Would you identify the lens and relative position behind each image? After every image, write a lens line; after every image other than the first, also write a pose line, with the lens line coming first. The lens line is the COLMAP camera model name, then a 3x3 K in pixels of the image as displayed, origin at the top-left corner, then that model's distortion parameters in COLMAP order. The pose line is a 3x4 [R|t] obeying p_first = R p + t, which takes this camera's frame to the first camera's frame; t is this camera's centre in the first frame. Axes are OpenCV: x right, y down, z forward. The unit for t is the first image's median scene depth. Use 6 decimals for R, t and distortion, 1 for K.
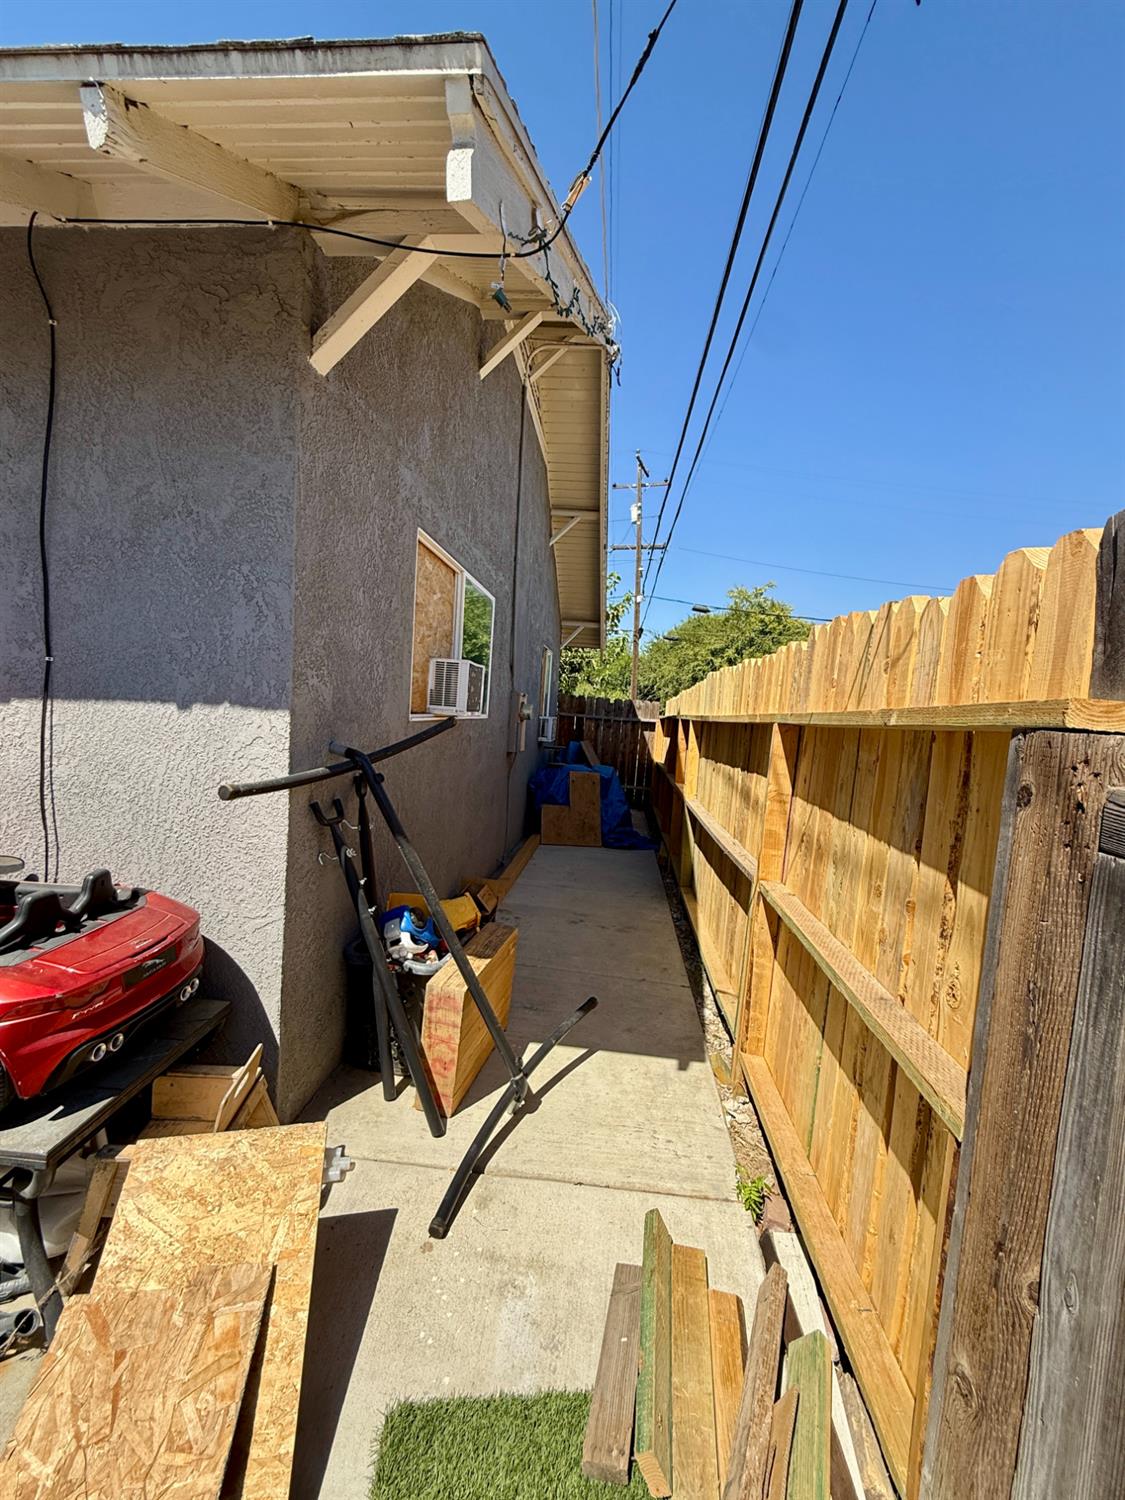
lens RADIAL K [[613.4, 0, 572.3], [0, 613.4, 750.3], [0, 0, 1]] dist [0.000536, 0.000042]
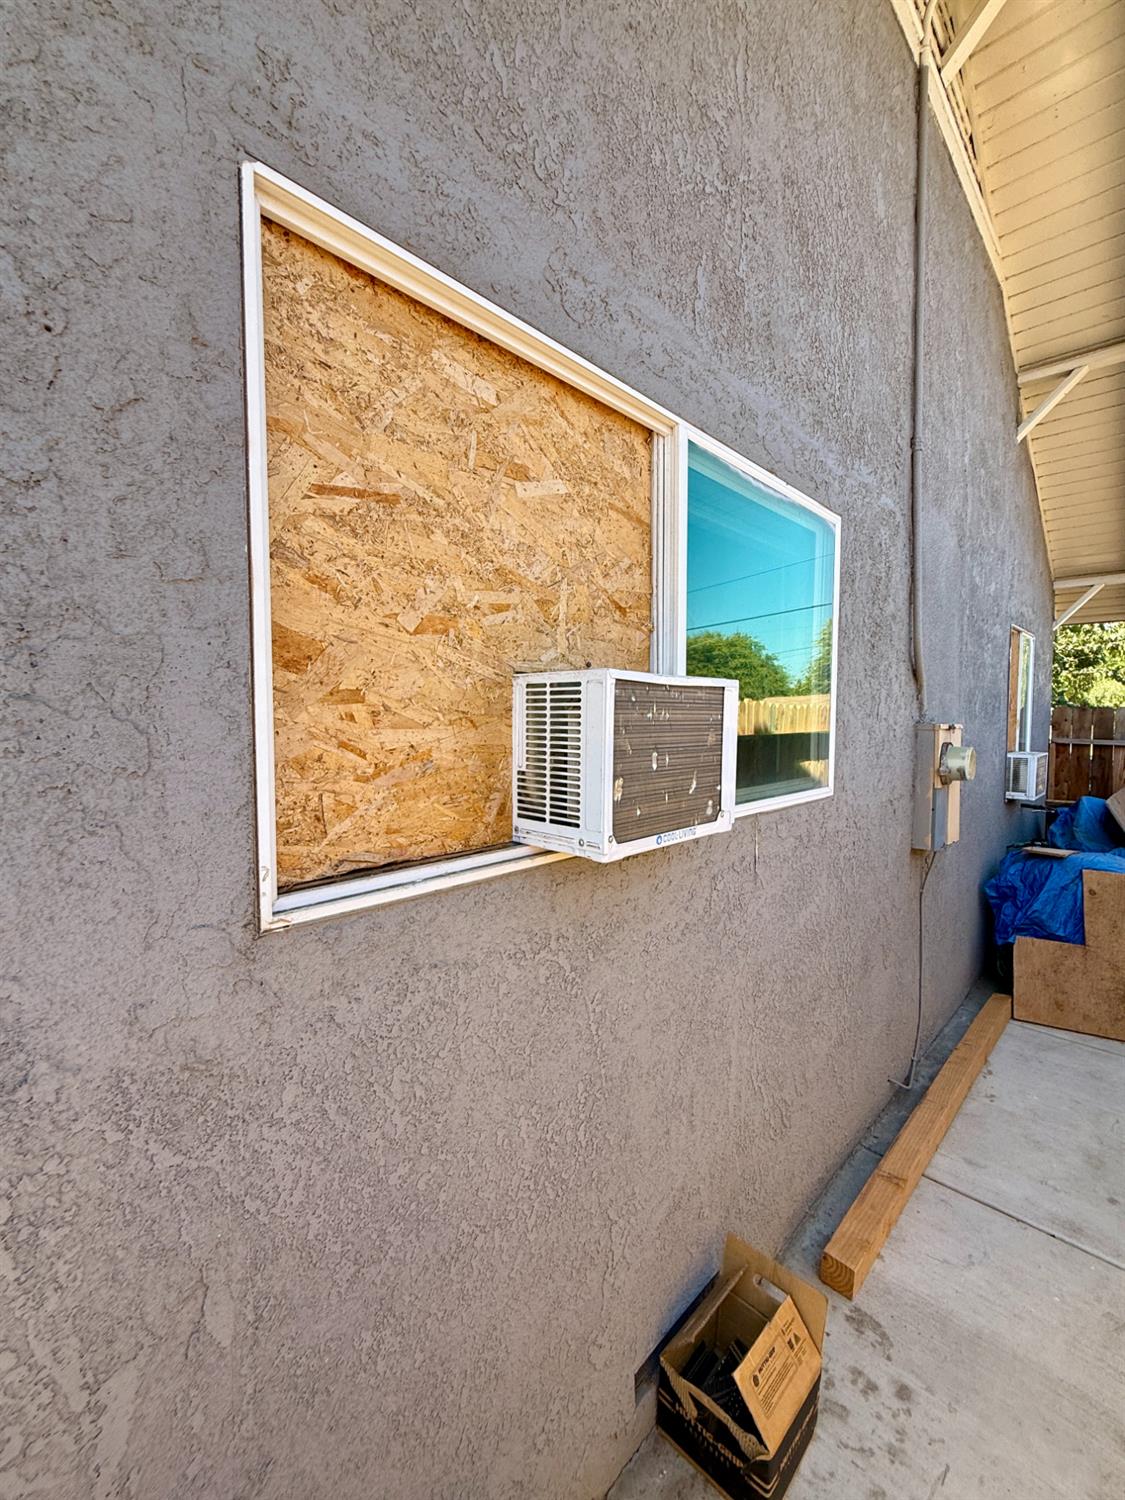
lens RADIAL K [[613.4, 0, 572.3], [0, 613.4, 750.3], [0, 0, 1]] dist [0.000536, 0.000042]
pose [[0.766950, -0.032952, -0.640860, 0.000204], [0.011068, 0.999211, -0.038132, -0.048448], [0.641612, 0.022152, 0.766710, 0.381863]]
